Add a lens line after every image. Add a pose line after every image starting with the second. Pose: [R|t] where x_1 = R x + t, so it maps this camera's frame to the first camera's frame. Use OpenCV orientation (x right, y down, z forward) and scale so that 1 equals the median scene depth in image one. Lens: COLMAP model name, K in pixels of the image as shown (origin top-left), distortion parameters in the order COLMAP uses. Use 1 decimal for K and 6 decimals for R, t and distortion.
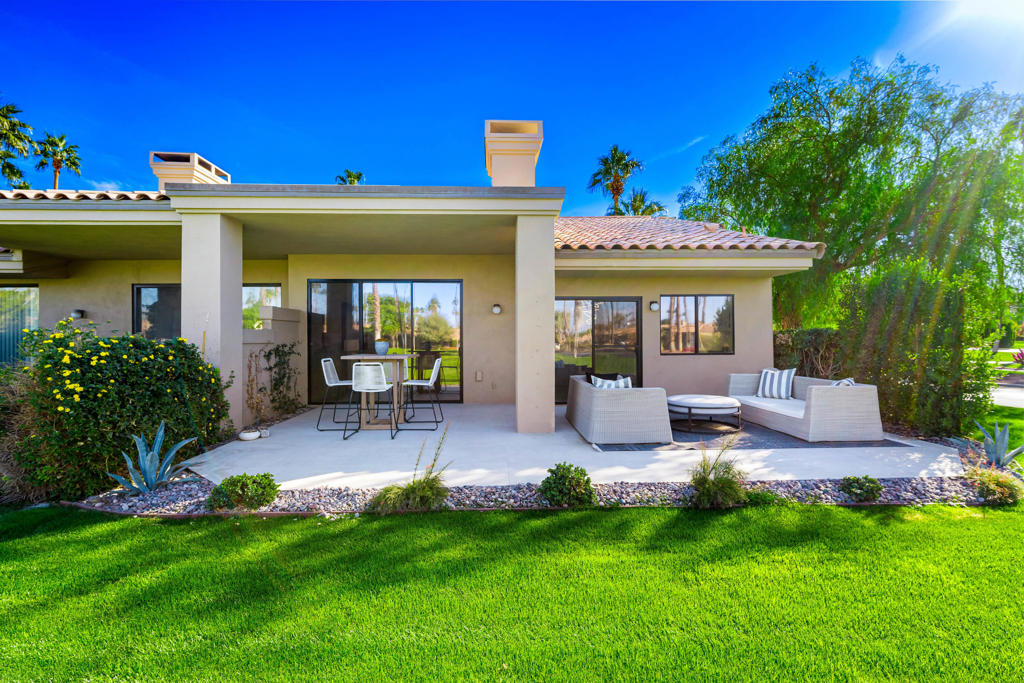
lens RADIAL K [[448.9, 0, 512.0], [0, 448.9, 341.5], [0, 0, 1]] dist [0.000094, 0.000105]
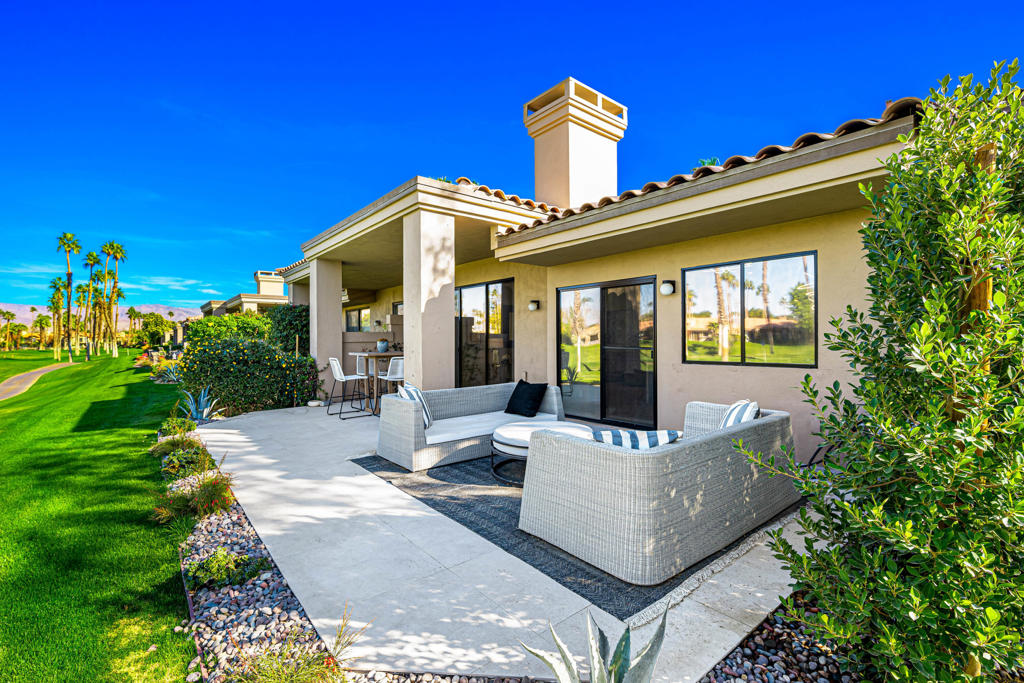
lens RADIAL K [[448.9, 0, 512.0], [0, 448.9, 341.5], [0, 0, 1]] dist [0.000094, 0.000105]
pose [[0.591513, 0.007996, -0.806255, 0.756254], [0.015135, 0.999665, 0.021019, -0.019191], [0.806153, -0.024636, 0.591194, 0.456319]]
